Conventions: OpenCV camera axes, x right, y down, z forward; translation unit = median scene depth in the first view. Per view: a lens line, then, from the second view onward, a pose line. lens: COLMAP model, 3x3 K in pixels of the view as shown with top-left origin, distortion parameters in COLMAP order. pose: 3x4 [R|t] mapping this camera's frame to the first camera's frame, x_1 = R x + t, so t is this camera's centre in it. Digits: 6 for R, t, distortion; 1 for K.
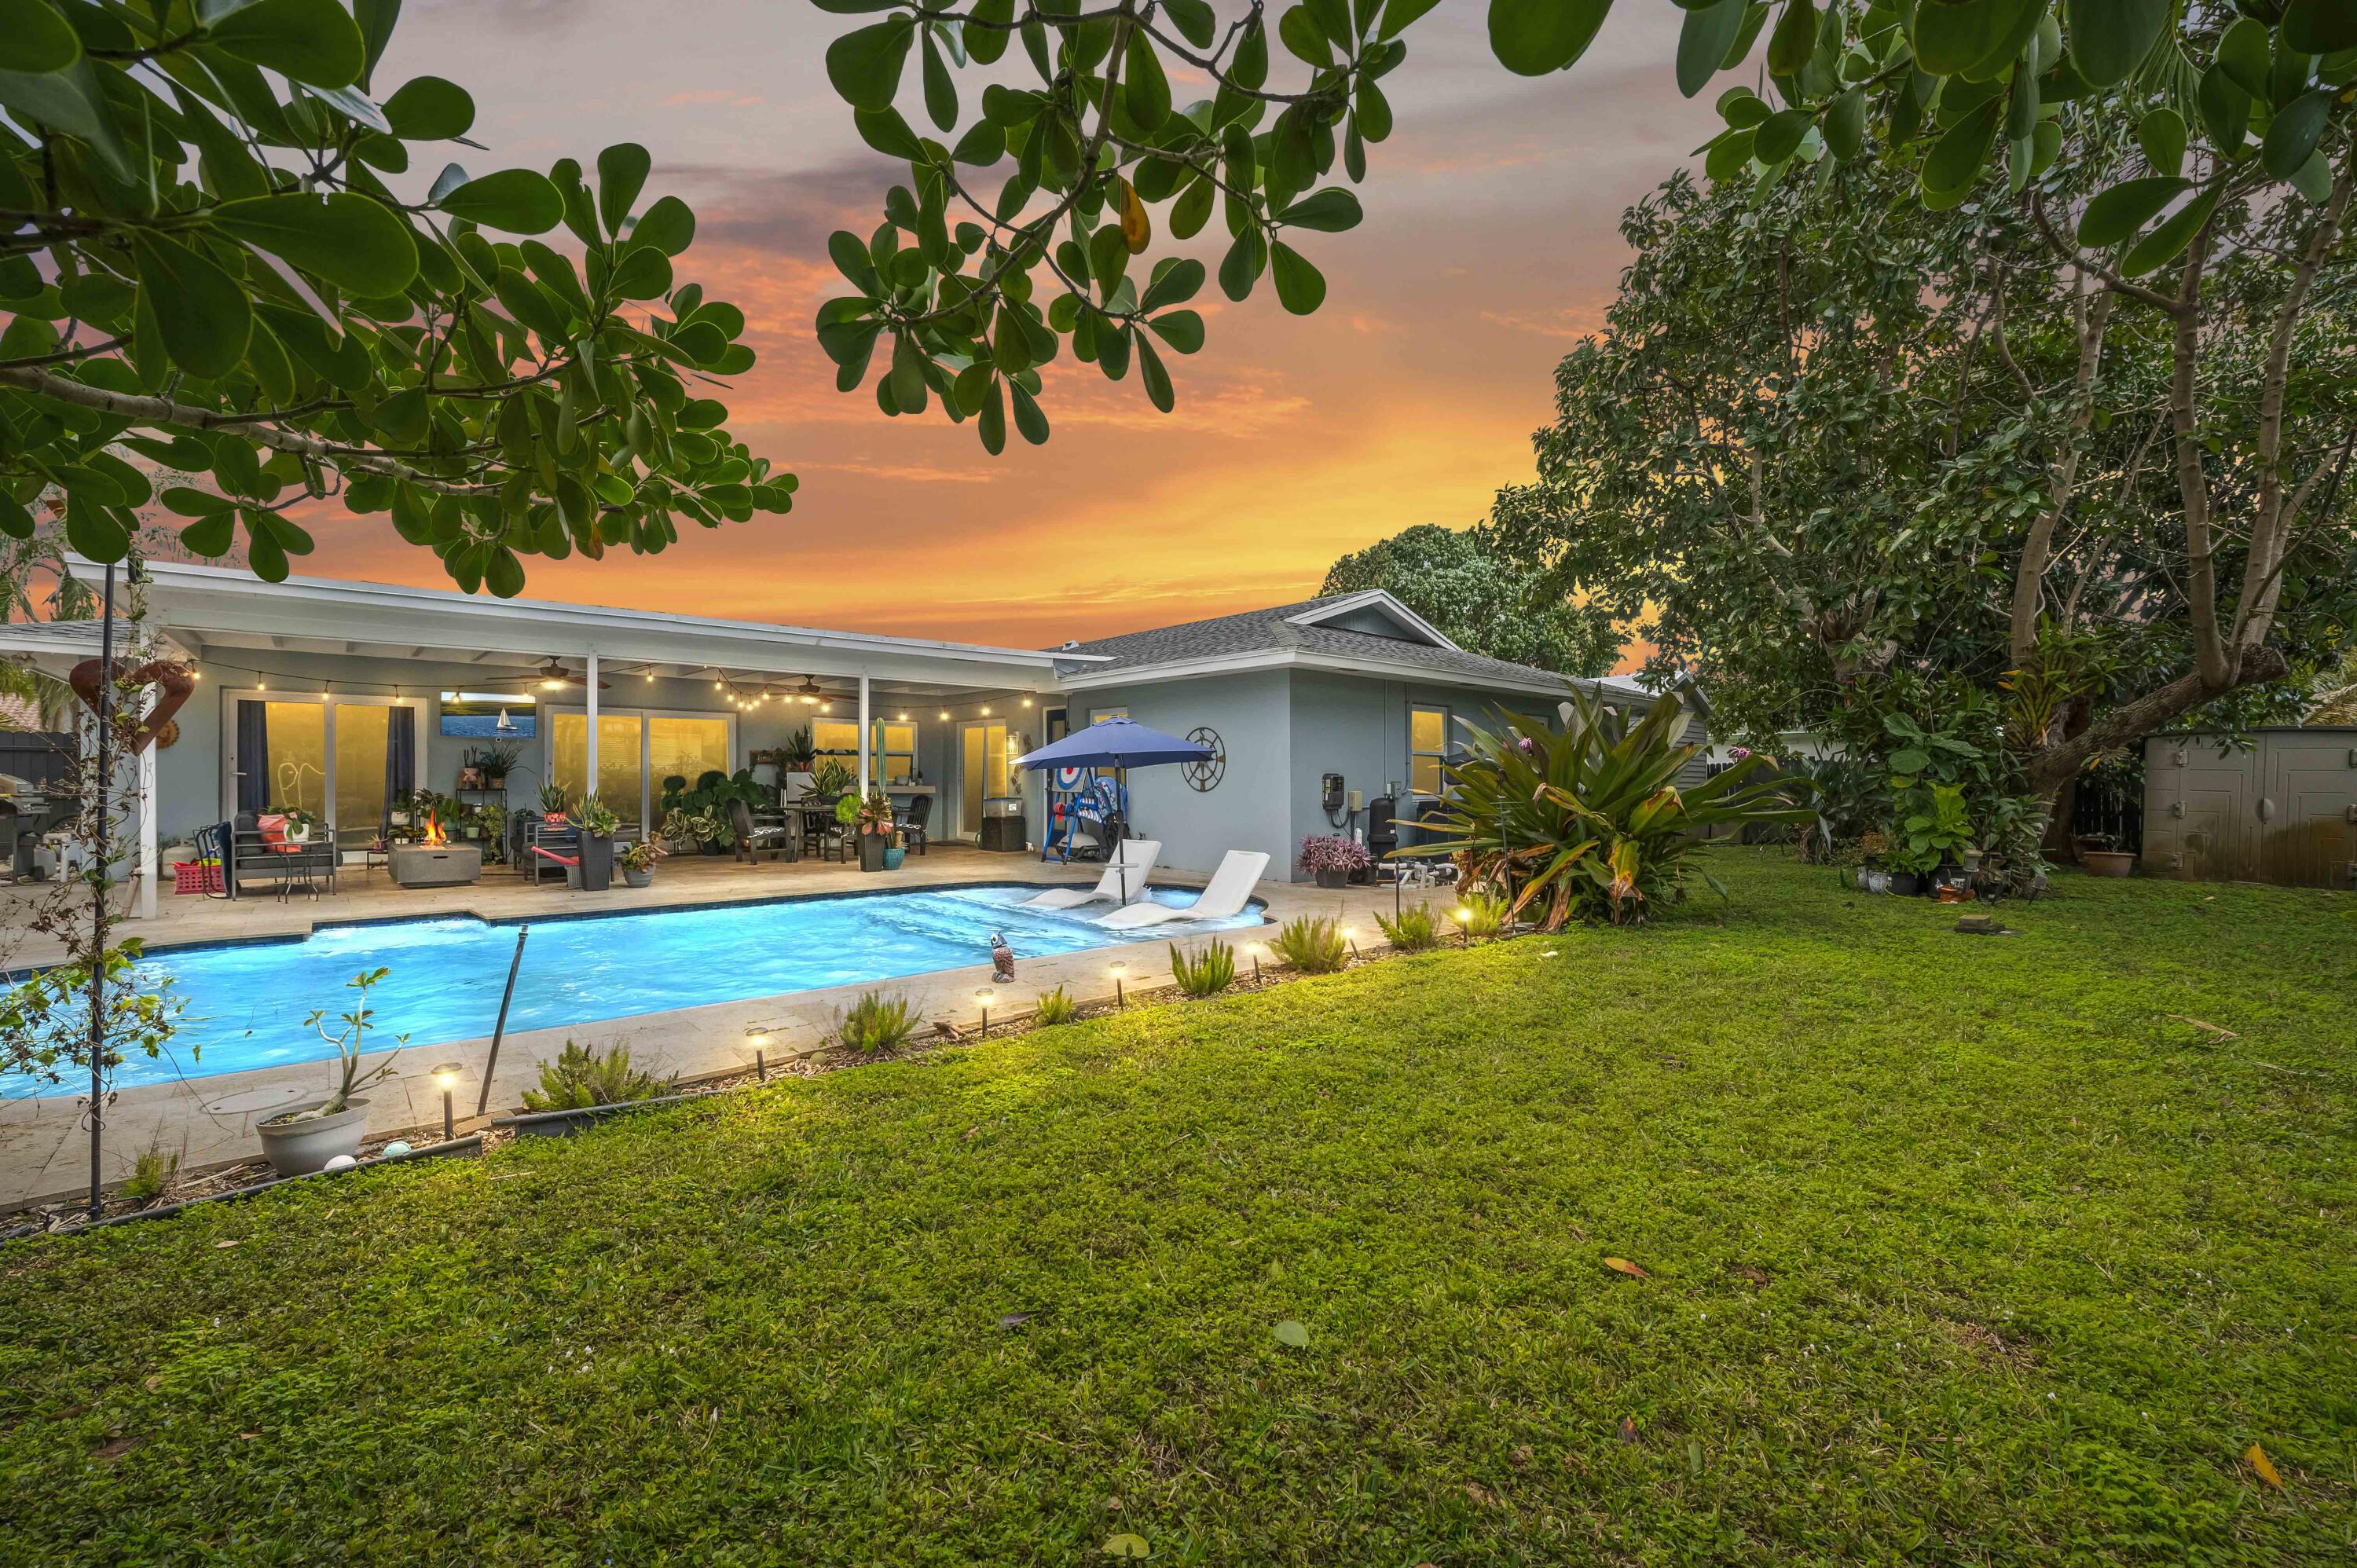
lens RADIAL K [[946.5, 0, 1172.9], [0, 946.5, 789.2], [0, 0, 1]] dist [0.001256, 0.000162]
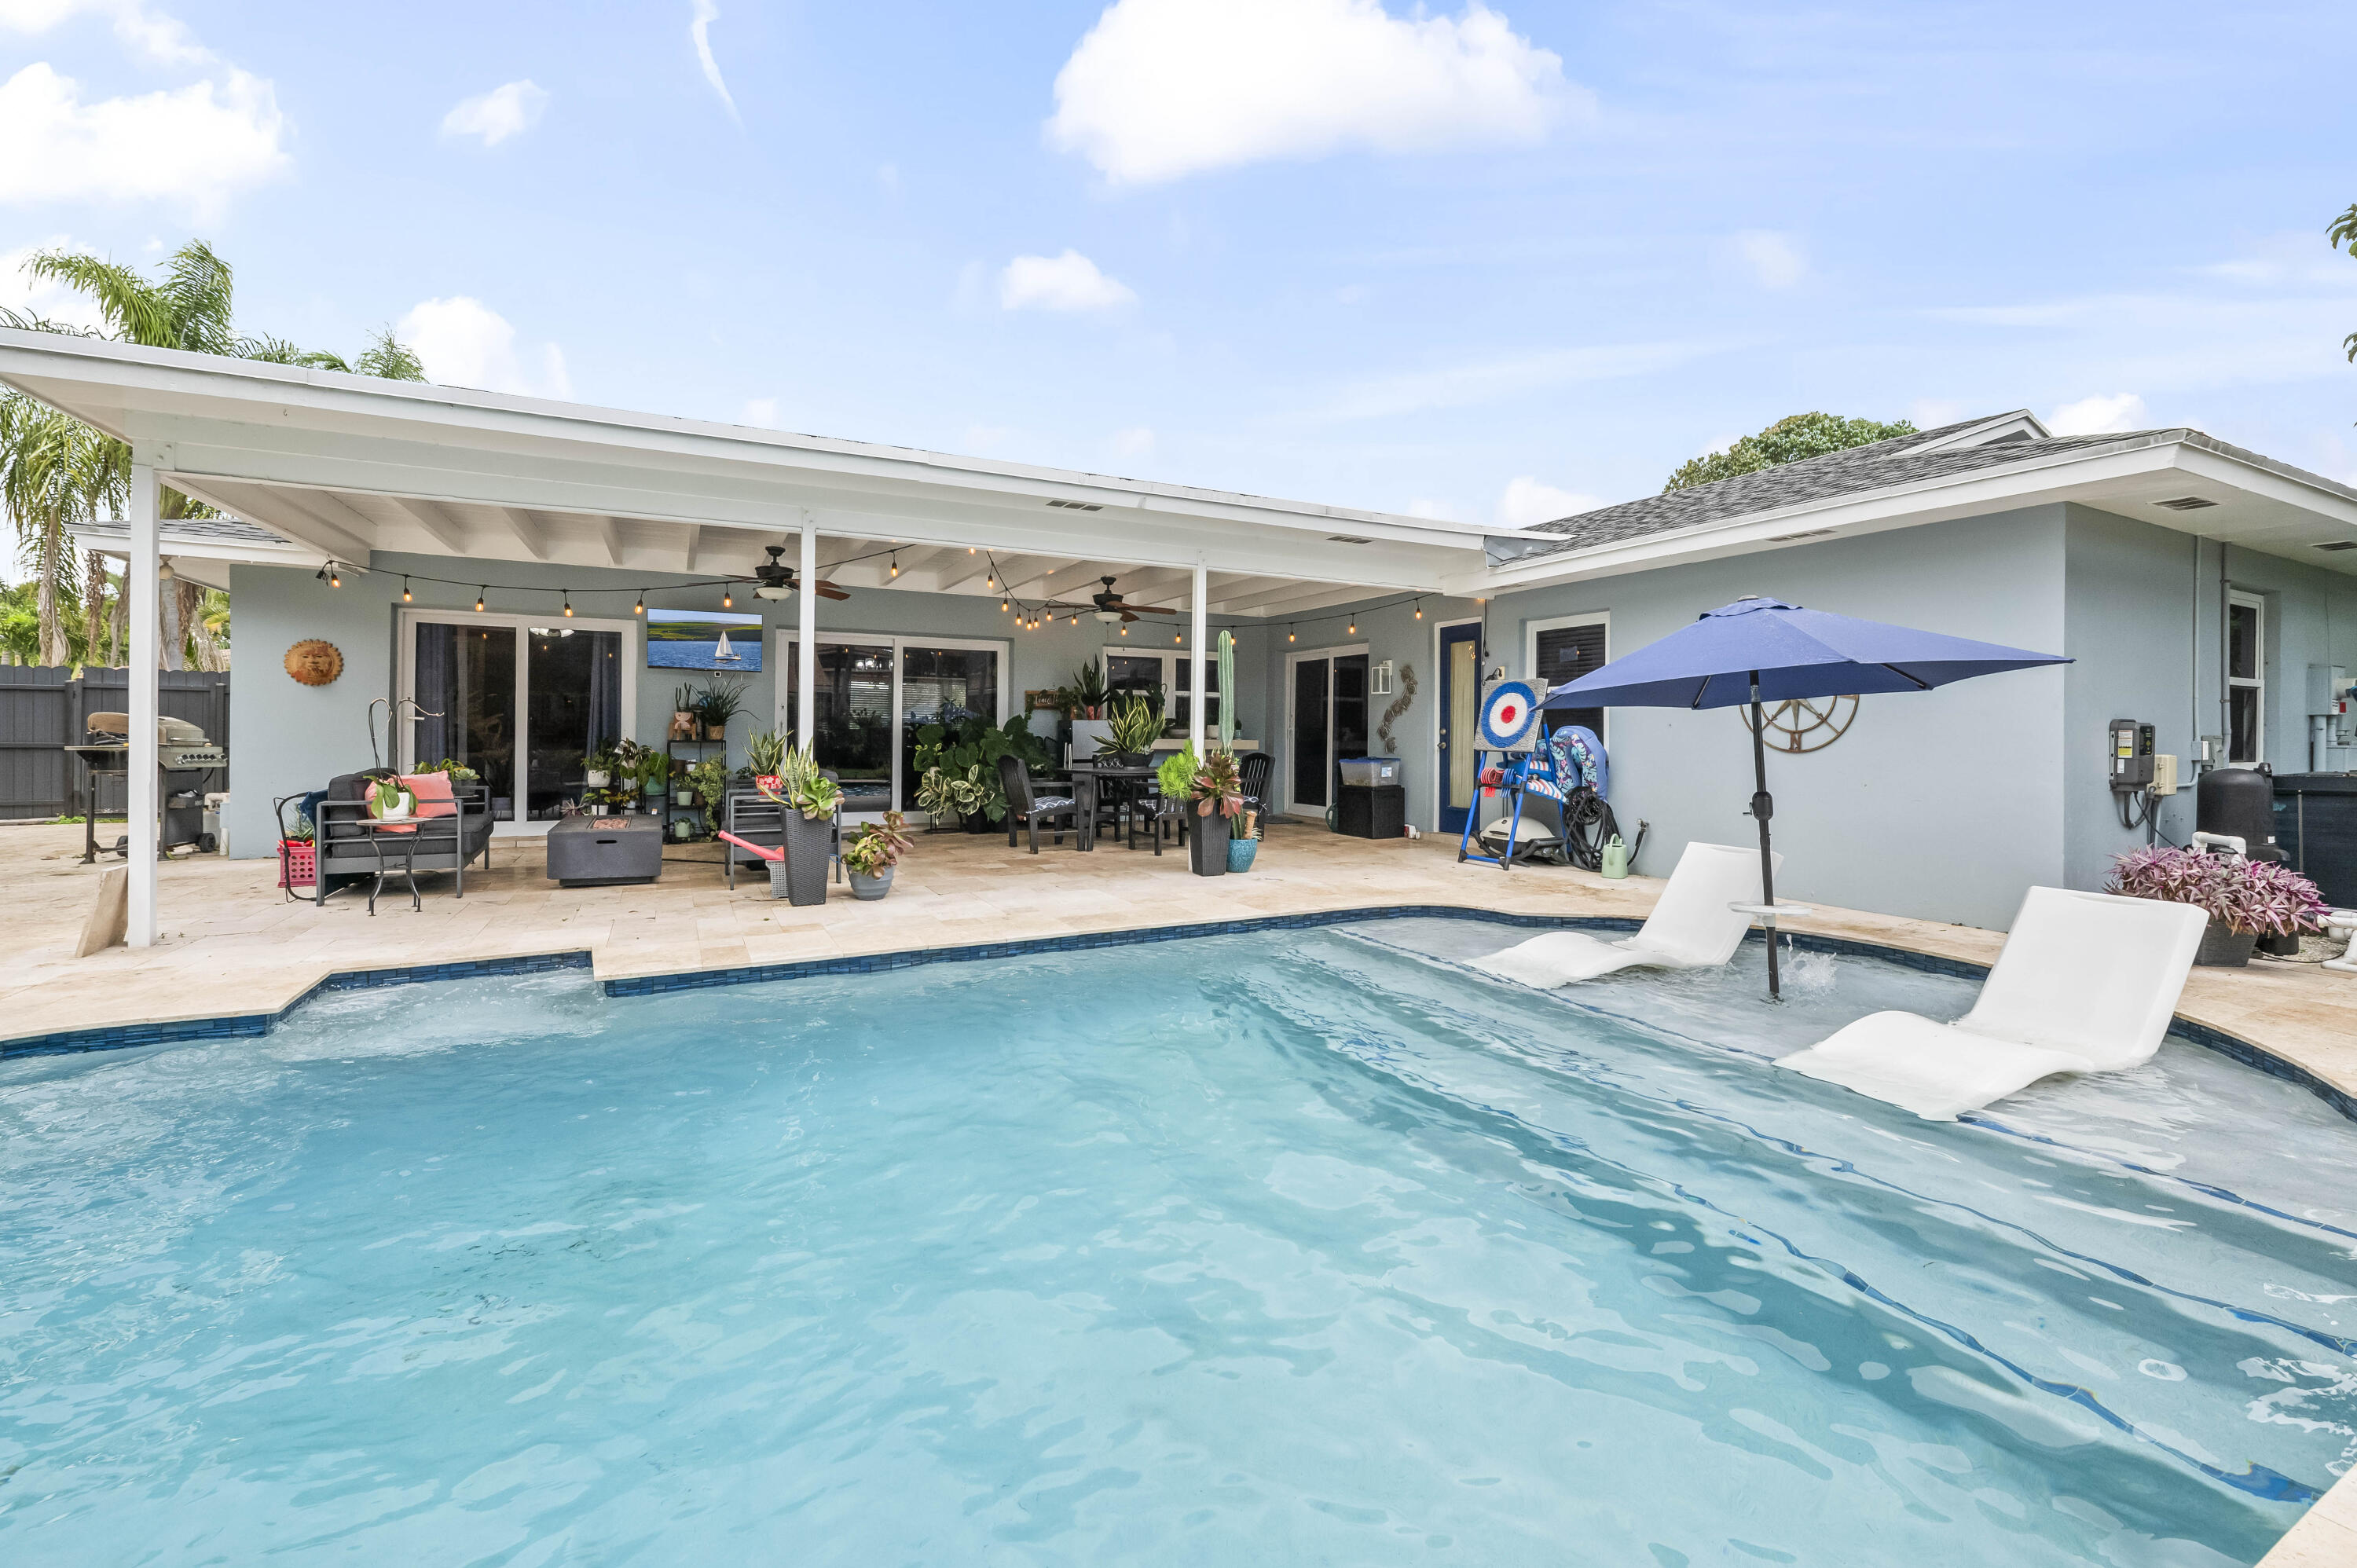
lens RADIAL K [[946.5, 0, 1156.9], [0, 946.5, 730.5], [0, 0, 1]] dist [0.001256, 0.000162]
pose [[0.965299, 0.003433, -0.261124, -0.176886], [-0.007377, 0.999873, -0.014126, 0.000203], [0.261042, 0.015562, 0.965202, 0.358237]]
